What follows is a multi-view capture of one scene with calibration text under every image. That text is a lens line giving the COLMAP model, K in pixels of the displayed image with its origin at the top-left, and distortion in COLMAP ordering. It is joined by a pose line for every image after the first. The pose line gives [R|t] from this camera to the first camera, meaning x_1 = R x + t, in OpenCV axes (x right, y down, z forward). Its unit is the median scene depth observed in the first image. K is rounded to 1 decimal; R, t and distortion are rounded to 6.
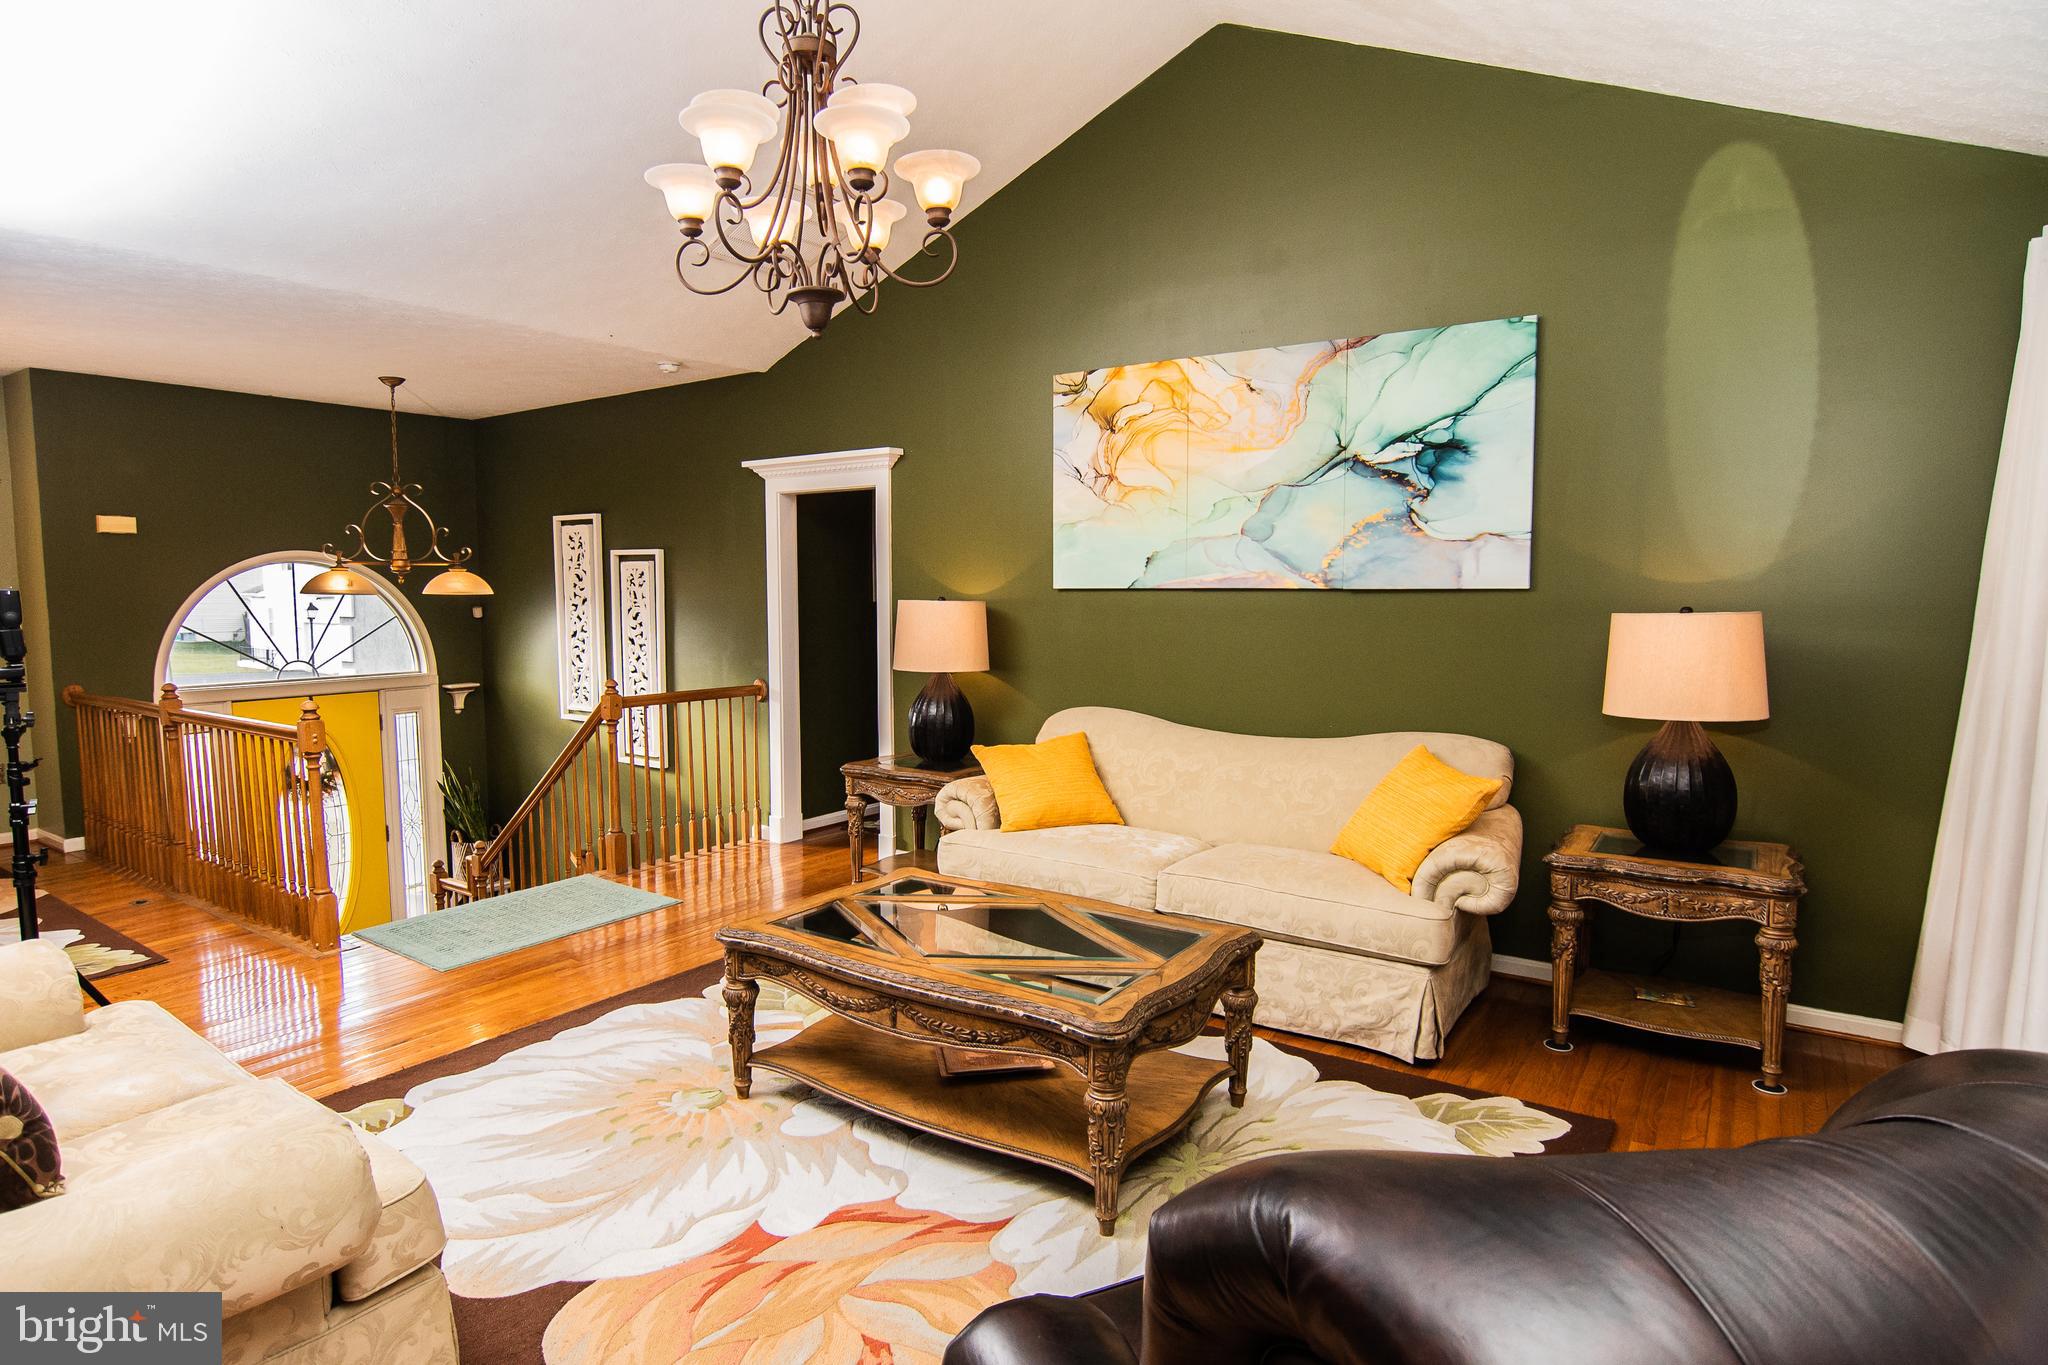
lens RADIAL K [[1142.3, 0, 1024.0], [0, 1142.3, 682.5], [0, 0, 1]] dist [-0.021025, 0.002220]
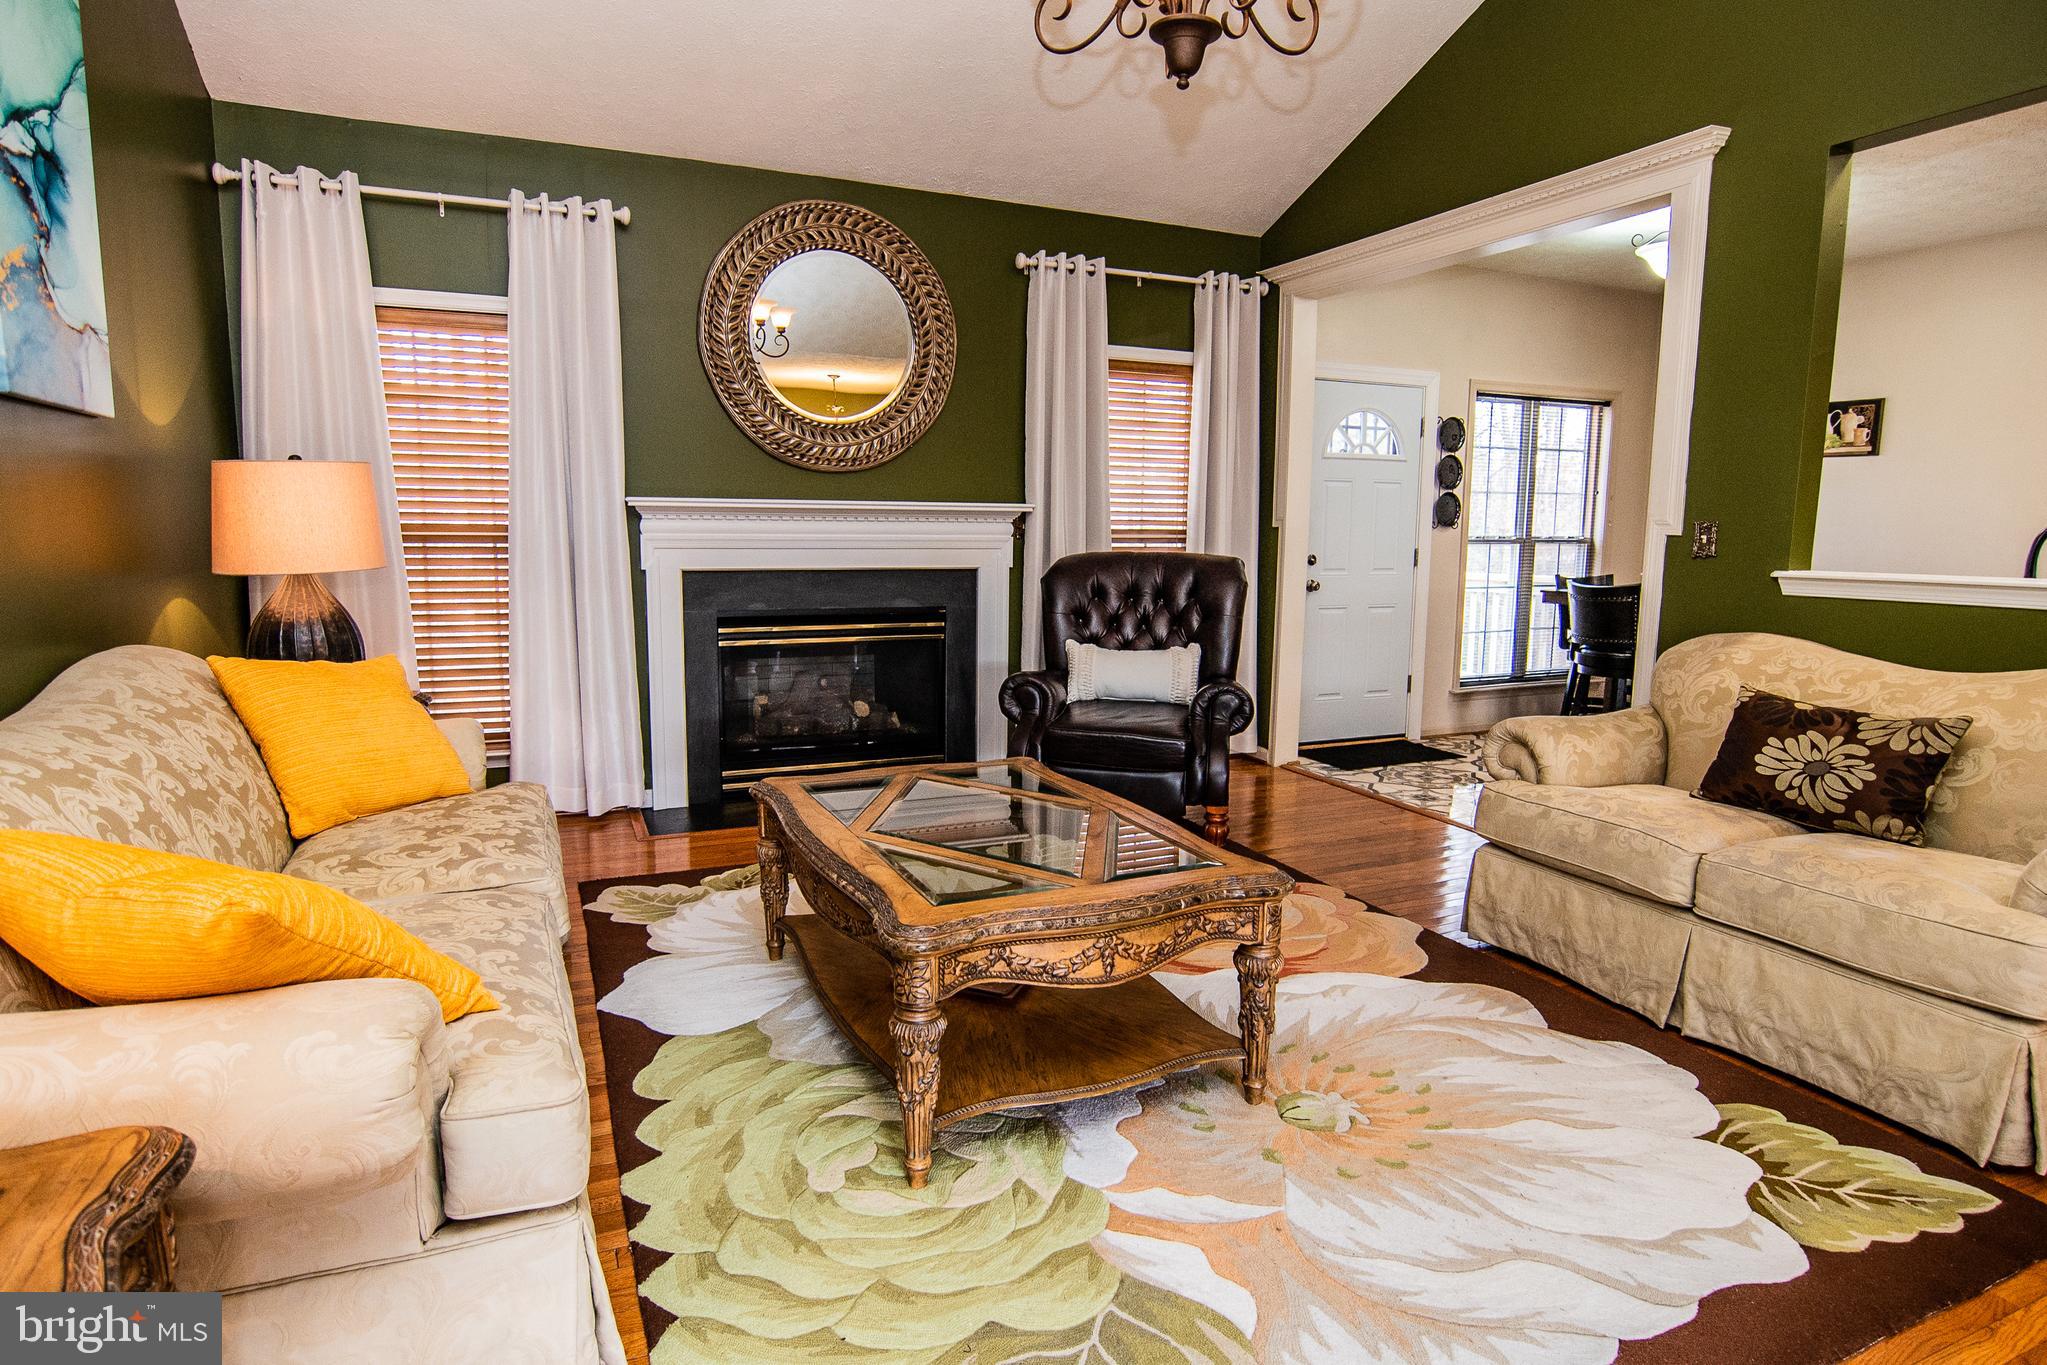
lens RADIAL K [[1160.4, 0, 1051.1], [0, 1160.4, 666.7], [0, 0, 1]] dist [-0.027875, 0.002248]
pose [[-0.870532, -0.064593, 0.487854, -0.493725], [0.036407, 0.980179, 0.194742, -0.061979], [-0.490763, 0.187291, -0.850925, 1.698988]]
